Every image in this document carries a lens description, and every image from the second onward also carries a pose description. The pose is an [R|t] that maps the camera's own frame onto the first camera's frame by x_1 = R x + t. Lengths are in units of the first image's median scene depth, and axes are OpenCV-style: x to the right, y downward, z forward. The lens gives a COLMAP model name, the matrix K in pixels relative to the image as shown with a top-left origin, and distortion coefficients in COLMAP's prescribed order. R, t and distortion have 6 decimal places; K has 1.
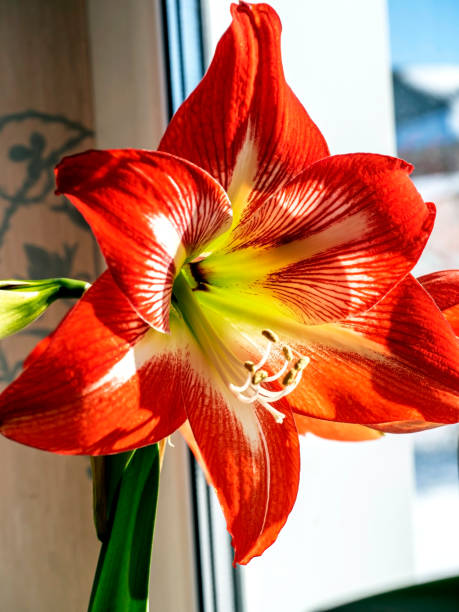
lens RADIAL K [[1423.9, 0, 256.1], [0, 1423.9, 285.6], [0, 0, 1]] dist [-0.049234, 0.000000]
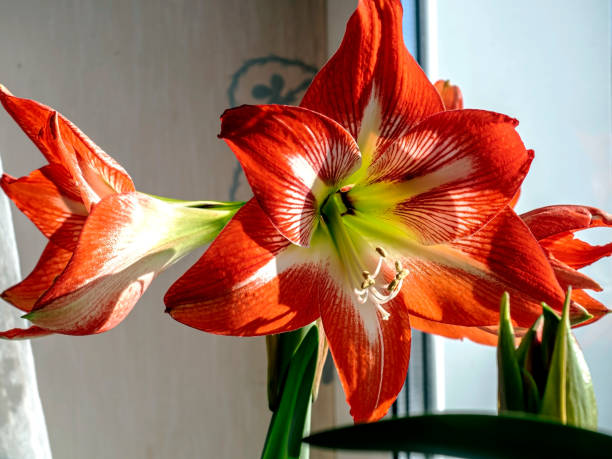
lens RADIAL K [[1423.9, 0, 311.7], [0, 1423.9, 239.9], [0, 0, 1]] dist [-0.049234, 0.000000]
pose [[0.980344, 0.039814, -0.193236, 0.186169], [-0.035211, 0.999010, 0.027197, -0.007765], [0.194128, -0.019858, 0.980775, -0.256942]]
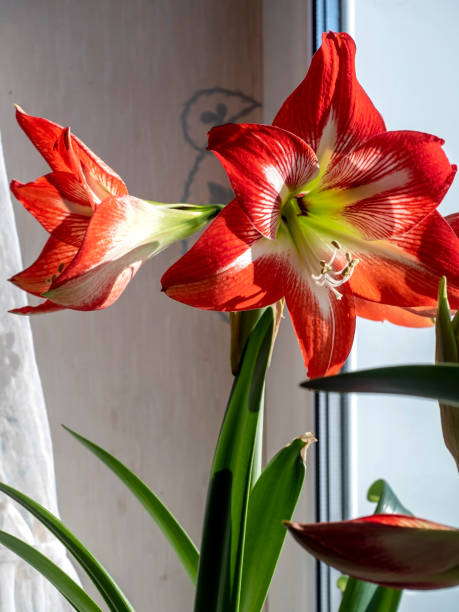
lens RADIAL K [[1214.0, 0, 232.2], [0, 1214.0, 310.7], [0, 0, 1]] dist [-0.062432, 0.000000]
pose [[0.984588, 0.060271, -0.164177, 0.116129], [-0.048673, 0.996087, 0.073773, 0.013797], [0.167981, -0.064645, 0.983668, -0.338226]]
